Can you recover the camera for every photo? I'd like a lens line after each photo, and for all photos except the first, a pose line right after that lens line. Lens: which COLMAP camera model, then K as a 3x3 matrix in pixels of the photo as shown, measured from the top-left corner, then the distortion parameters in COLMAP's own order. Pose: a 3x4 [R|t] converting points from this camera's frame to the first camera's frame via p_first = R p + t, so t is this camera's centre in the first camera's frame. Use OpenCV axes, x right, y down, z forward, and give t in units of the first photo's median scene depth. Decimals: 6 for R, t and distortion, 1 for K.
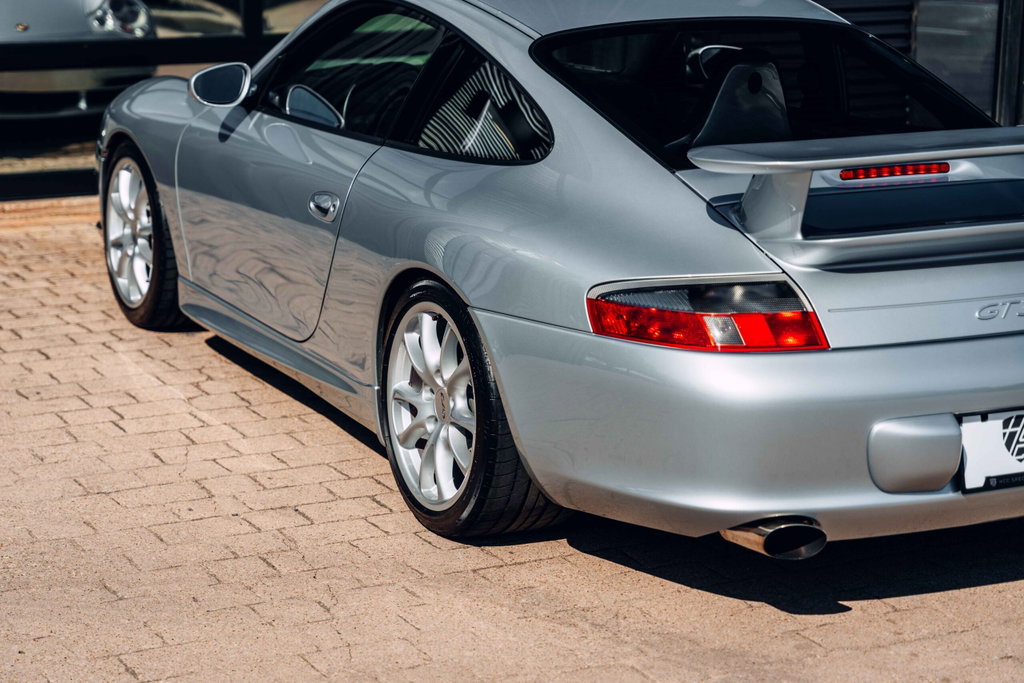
lens RADIAL K [[2025.2, 0, 511.3], [0, 2025.2, 340.7], [0, 0, 1]] dist [-0.045004, 0.000000]
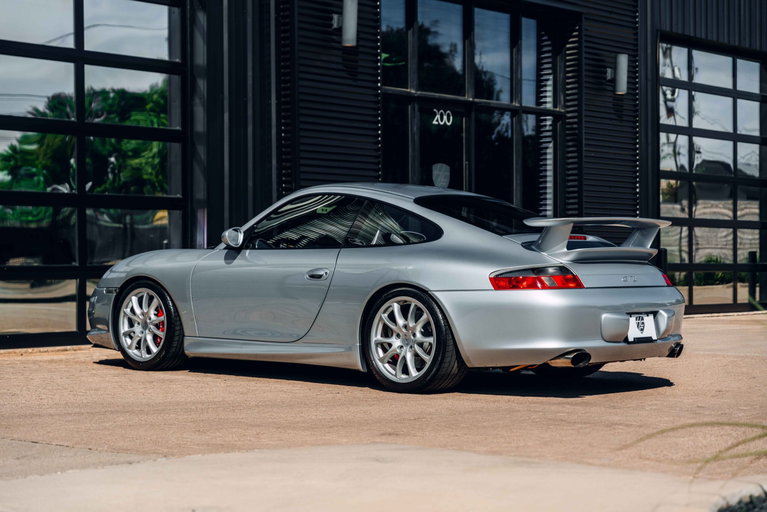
lens RADIAL K [[1516.9, 0, 384.0], [0, 1516.9, 256.9], [0, 0, 1]] dist [-0.045004, 0.000000]
pose [[0.900431, 0.008105, 0.434924, -0.951490], [0.110595, 0.962707, -0.246908, 0.428407], [-0.420706, 0.270424, 0.865955, -0.645321]]
